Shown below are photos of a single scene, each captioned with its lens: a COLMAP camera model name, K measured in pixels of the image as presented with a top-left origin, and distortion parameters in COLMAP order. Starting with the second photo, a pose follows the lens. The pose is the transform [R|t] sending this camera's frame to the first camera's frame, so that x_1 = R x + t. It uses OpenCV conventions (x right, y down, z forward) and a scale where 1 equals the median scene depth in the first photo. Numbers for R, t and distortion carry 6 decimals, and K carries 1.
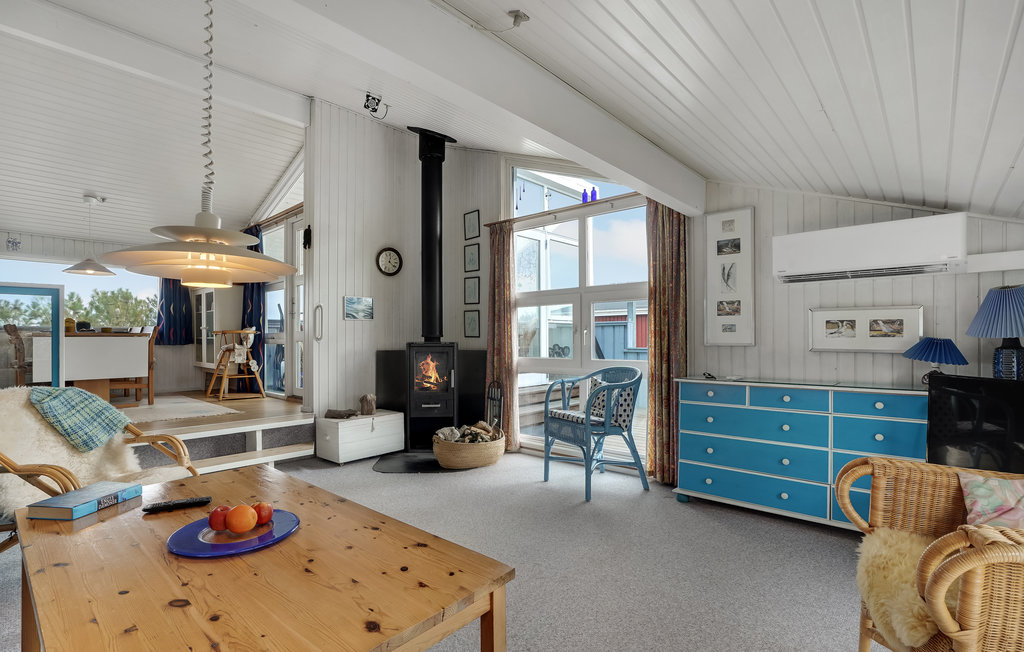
lens RADIAL K [[480.7, 0, 512.1], [0, 480.7, 334.7], [0, 0, 1]] dist [-0.003176, -0.000250]
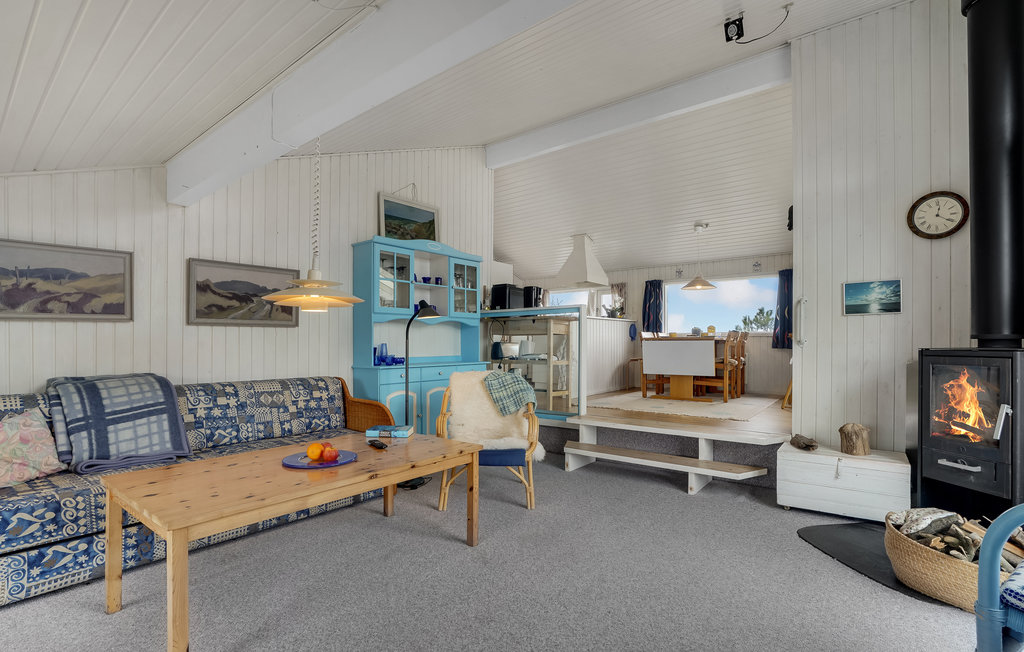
lens RADIAL K [[480.7, 0, 512.1], [0, 480.7, 334.7], [0, 0, 1]] dist [-0.003176, -0.000250]
pose [[0.043369, -0.010602, -0.999003, 0.341084], [0.012705, 0.999869, -0.010060, -0.001462], [0.998978, -0.012256, 0.043498, 0.472007]]
